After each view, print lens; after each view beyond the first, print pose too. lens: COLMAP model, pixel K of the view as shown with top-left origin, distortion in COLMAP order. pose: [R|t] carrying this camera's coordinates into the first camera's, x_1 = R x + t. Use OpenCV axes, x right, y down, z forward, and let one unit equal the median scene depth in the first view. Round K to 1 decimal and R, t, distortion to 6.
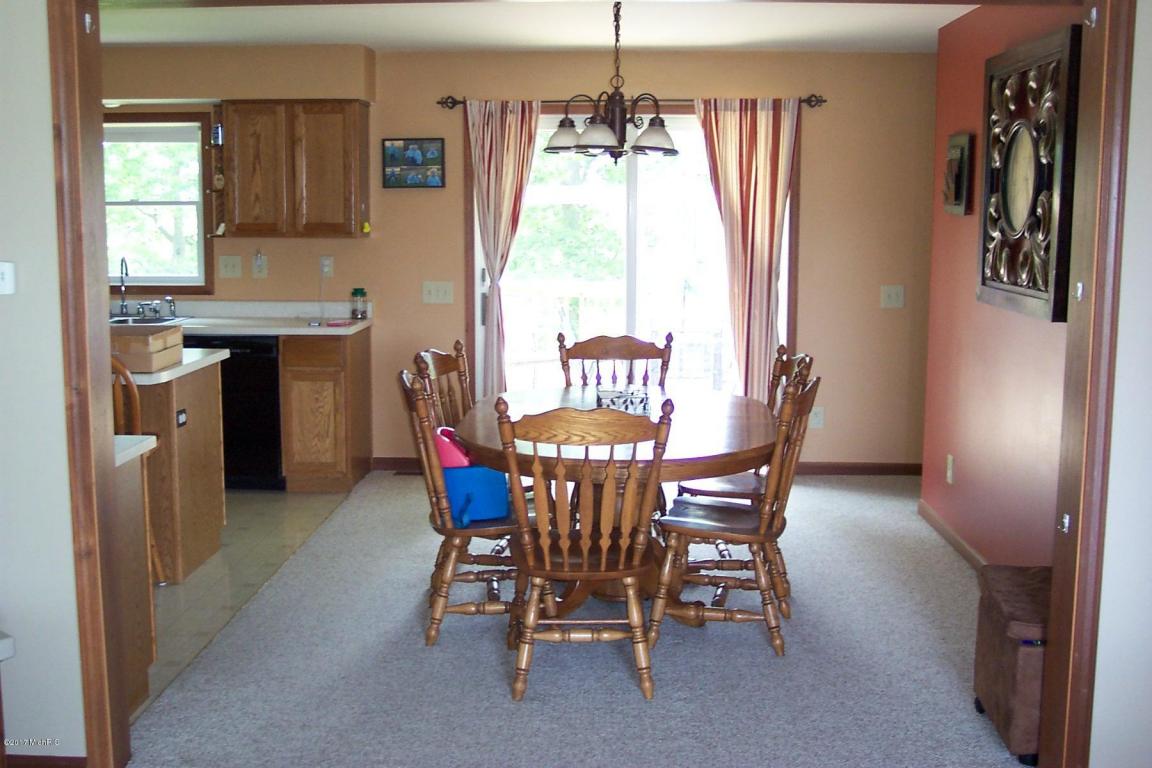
lens RADIAL K [[1252.1, 0, 559.3], [0, 1252.1, 383.0], [0, 0, 1]] dist [-0.160115, 0.265561]
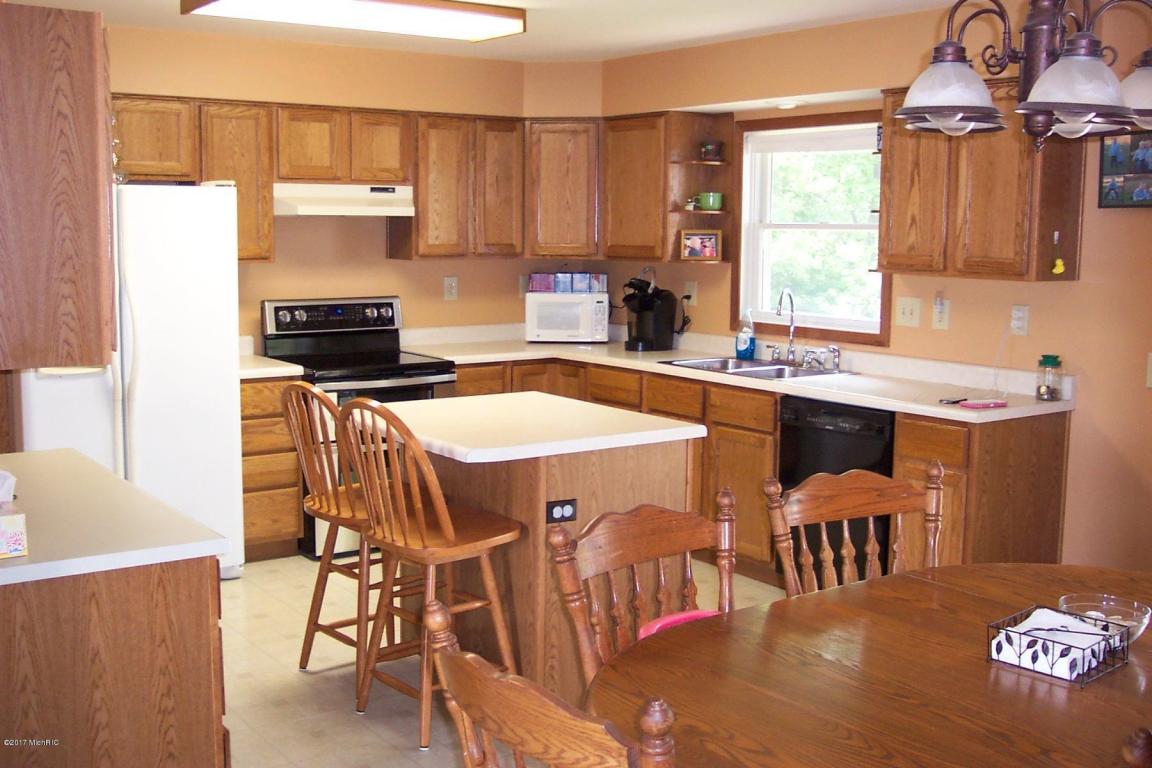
lens RADIAL K [[1252.1, 0, 559.3], [0, 1252.1, 383.0], [0, 0, 1]] dist [-0.160115, 0.265561]
pose [[0.622018, 0.096684, -0.777011, 0.197454], [-0.113566, 0.992994, 0.032646, -0.052920], [0.774723, 0.067936, 0.628640, 0.374789]]
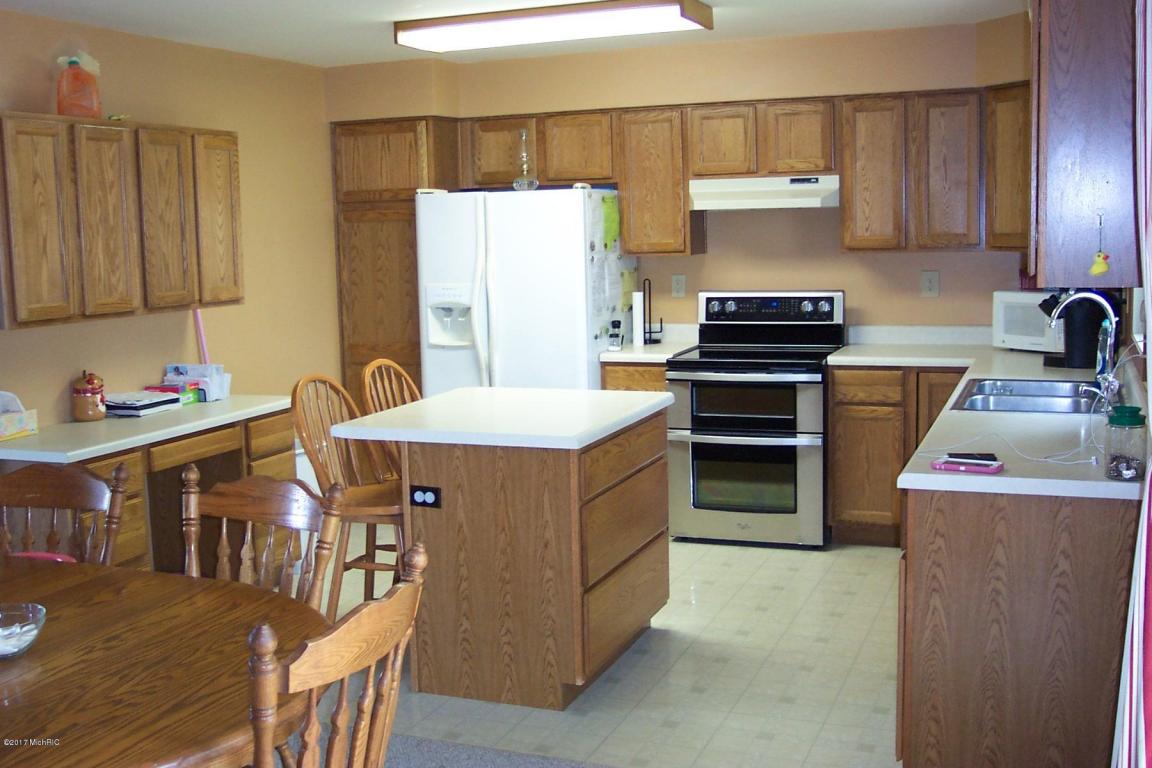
lens RADIAL K [[1252.1, 0, 559.3], [0, 1252.1, 383.0], [0, 0, 1]] dist [-0.160115, 0.265561]
pose [[-0.329107, 0.123772, -0.936146, 0.293919], [-0.104665, 0.980483, 0.166429, -0.134026], [0.938474, 0.152754, -0.309729, 0.951728]]
